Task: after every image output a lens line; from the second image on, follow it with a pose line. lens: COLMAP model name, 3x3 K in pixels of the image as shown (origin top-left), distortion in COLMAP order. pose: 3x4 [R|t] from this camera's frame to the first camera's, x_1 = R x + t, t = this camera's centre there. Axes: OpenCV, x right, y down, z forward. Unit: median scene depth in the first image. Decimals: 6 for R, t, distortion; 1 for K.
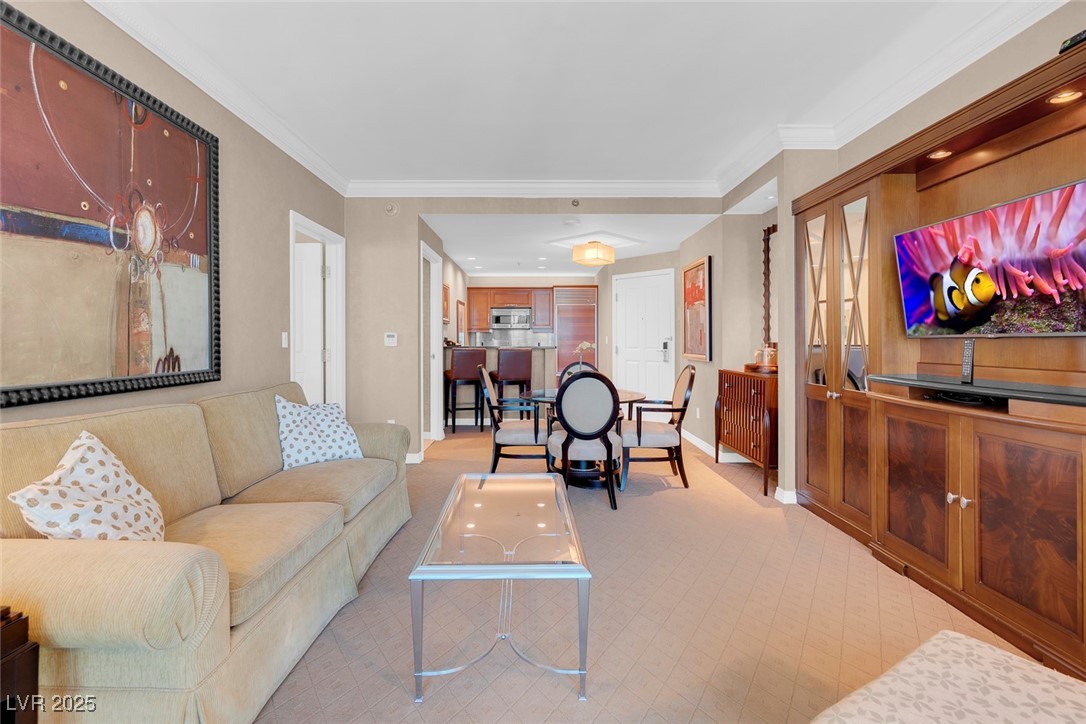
lens RADIAL K [[493.9, 0, 538.8], [0, 493.9, 343.8], [0, 0, 1]] dist [-0.000535, 0.001209]
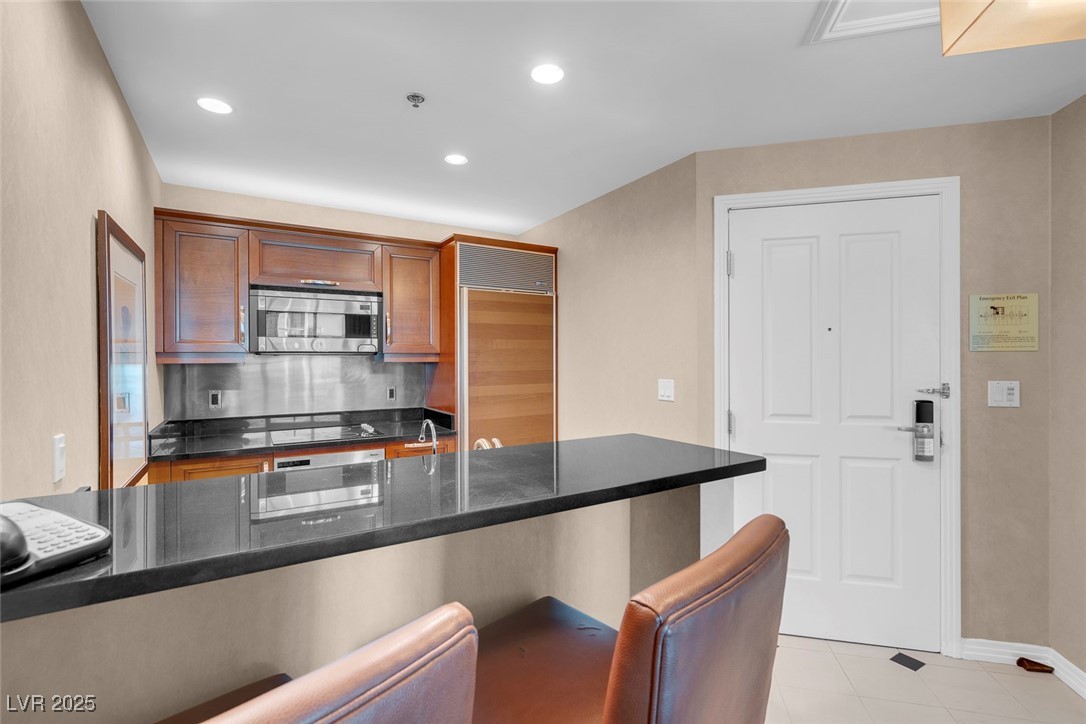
lens RADIAL K [[490.0, 0, 543.0], [0, 490.0, 362.0], [0, 0, 1]] dist [-0.000766, 0.000278]
pose [[0.859033, -0.004780, 0.511898, -0.294650], [0.005426, 0.999985, 0.000232, -0.072133], [-0.511891, 0.002578, 0.859046, 1.950027]]
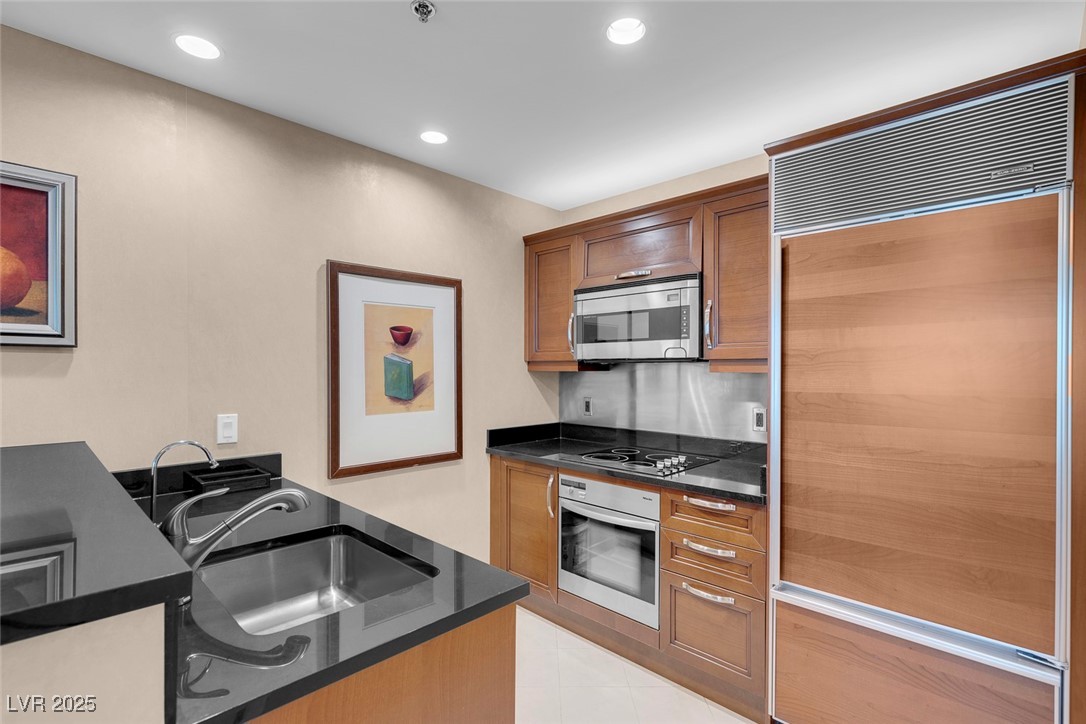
lens RADIAL K [[506.1, 0, 543.5], [0, 506.1, 366.7], [0, 0, 1]] dist [-0.002350, 0.000159]
pose [[0.710452, 0.003173, -0.703739, 0.321890], [-0.006621, 0.999976, -0.002176, -0.078636], [0.703715, 0.006206, 0.710455, 2.333020]]
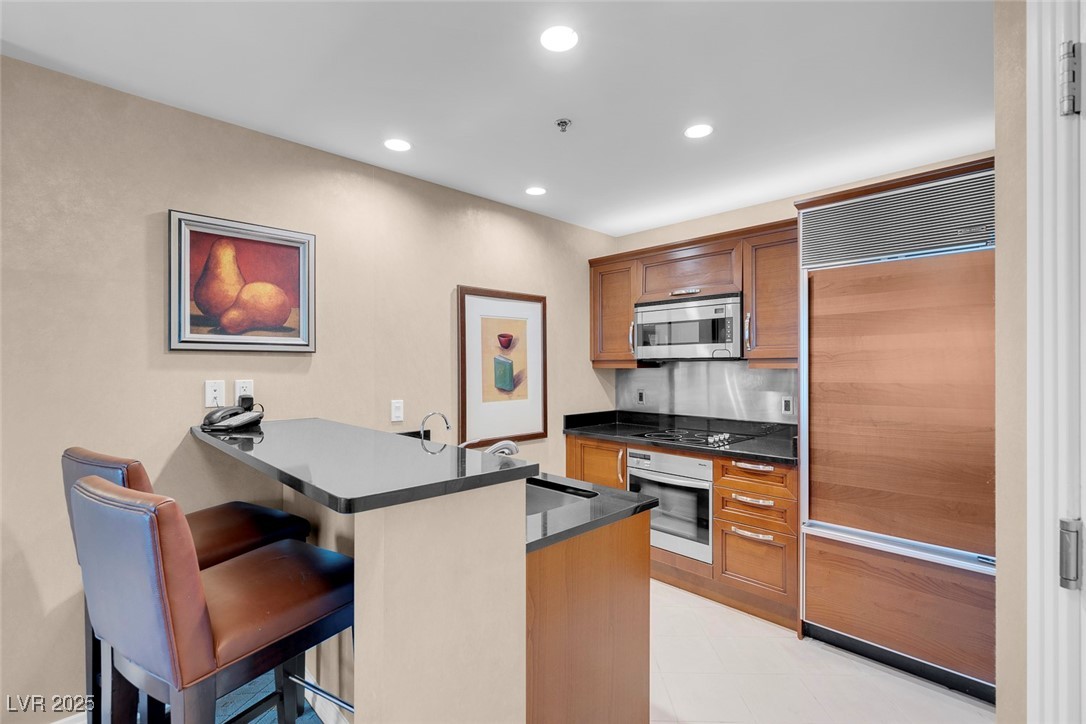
lens RADIAL K [[490.3, 0, 537.9], [0, 490.3, 362.6], [0, 0, 1]] dist [-0.002289, 0.001190]
pose [[0.687161, -0.002674, -0.726501, 0.376895], [-0.002167, 0.999981, -0.005731, -0.078644], [0.726502, 0.005512, 0.687142, 2.090765]]
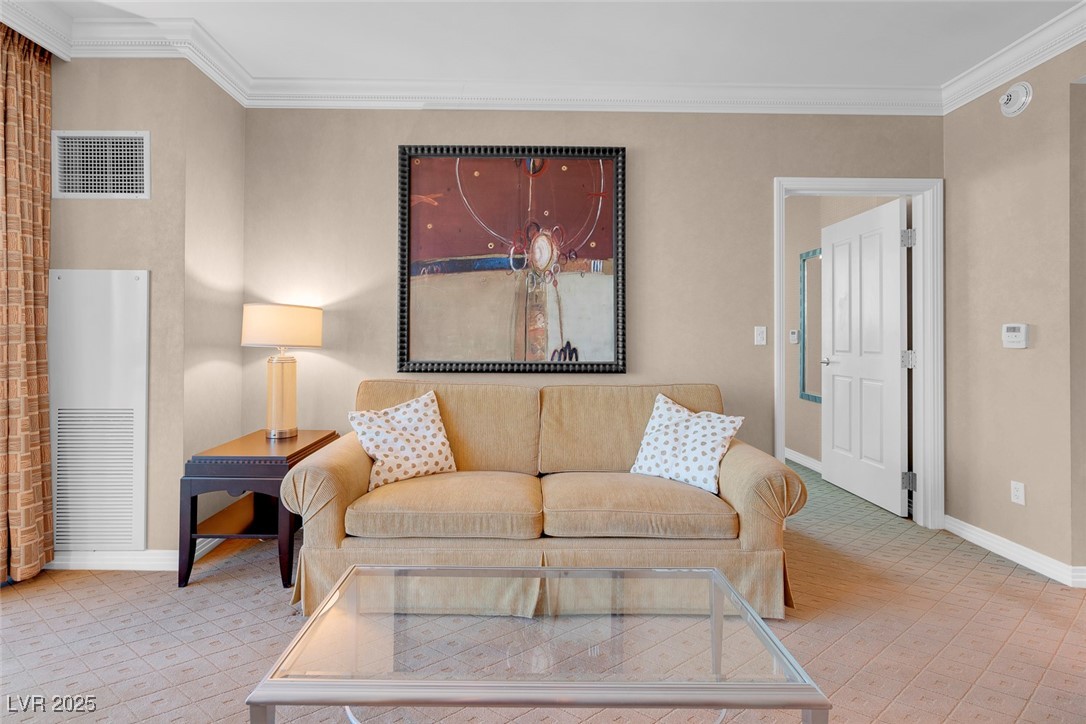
lens RADIAL K [[507.7, 0, 530.6], [0, 507.7, 333.0], [0, 0, 1]] dist [-0.000894, 0.000240]
pose [[0.012854, -0.008514, -0.999881, 0.409567], [-0.012050, 0.999890, -0.008669, -0.000402], [0.999845, 0.012160, 0.012750, 0.715953]]
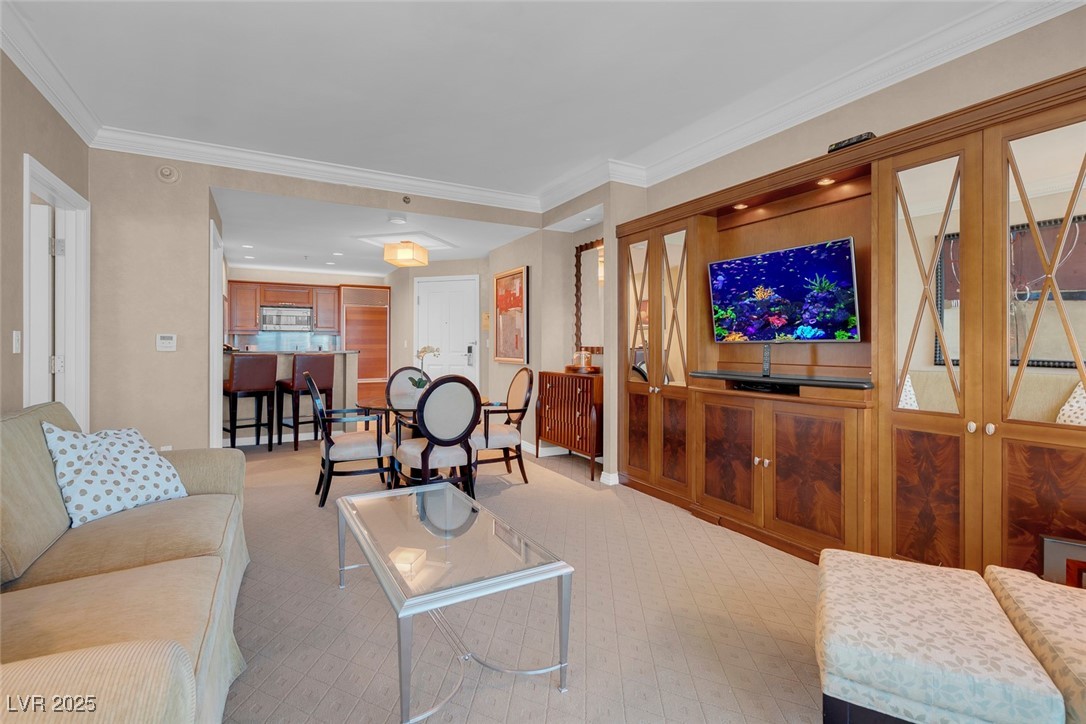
lens RADIAL K [[496.1, 0, 540.9], [0, 496.1, 349.4], [0, 0, 1]] dist [-0.002934, 0.001166]
pose [[0.879196, -0.001866, 0.476457, -0.241215], [0.000697, 0.999996, 0.002629, 0.000898], [-0.476460, -0.001979, 0.879194, 0.059561]]
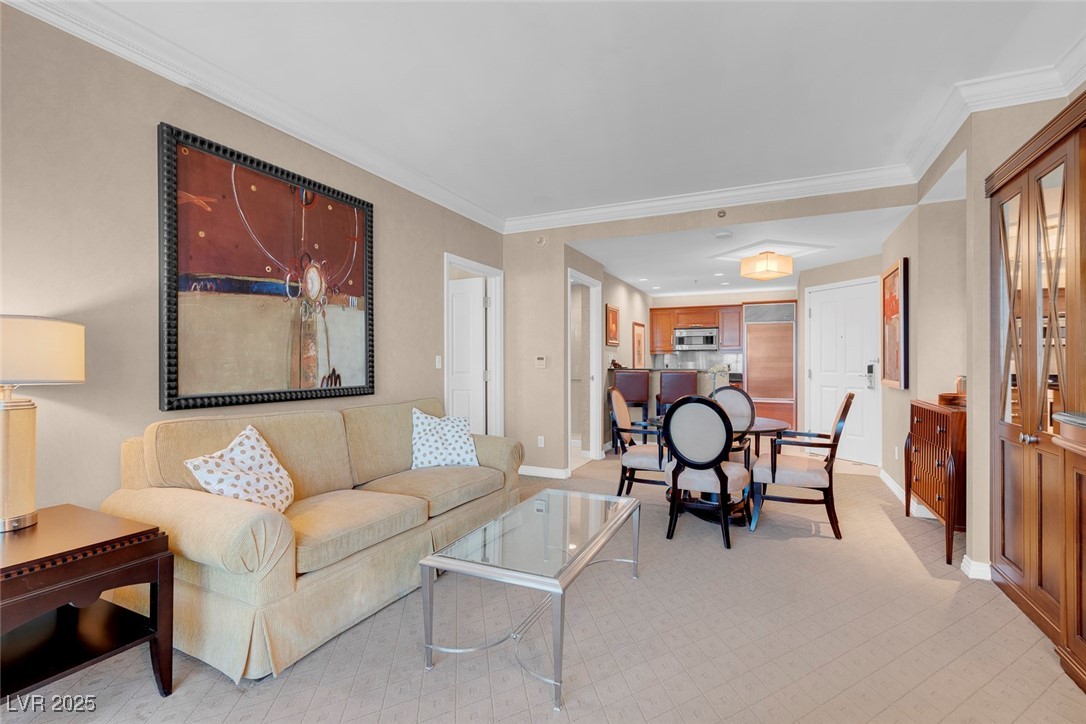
lens RADIAL K [[501.3, 0, 541.1], [0, 501.3, 366.5], [0, 0, 1]] dist [-0.002382, 0.004154]
pose [[0.902772, 0.004651, -0.430095, 0.273543], [-0.003843, 0.999989, 0.002746, -0.002491], [0.430103, -0.000826, 0.902779, 0.017779]]
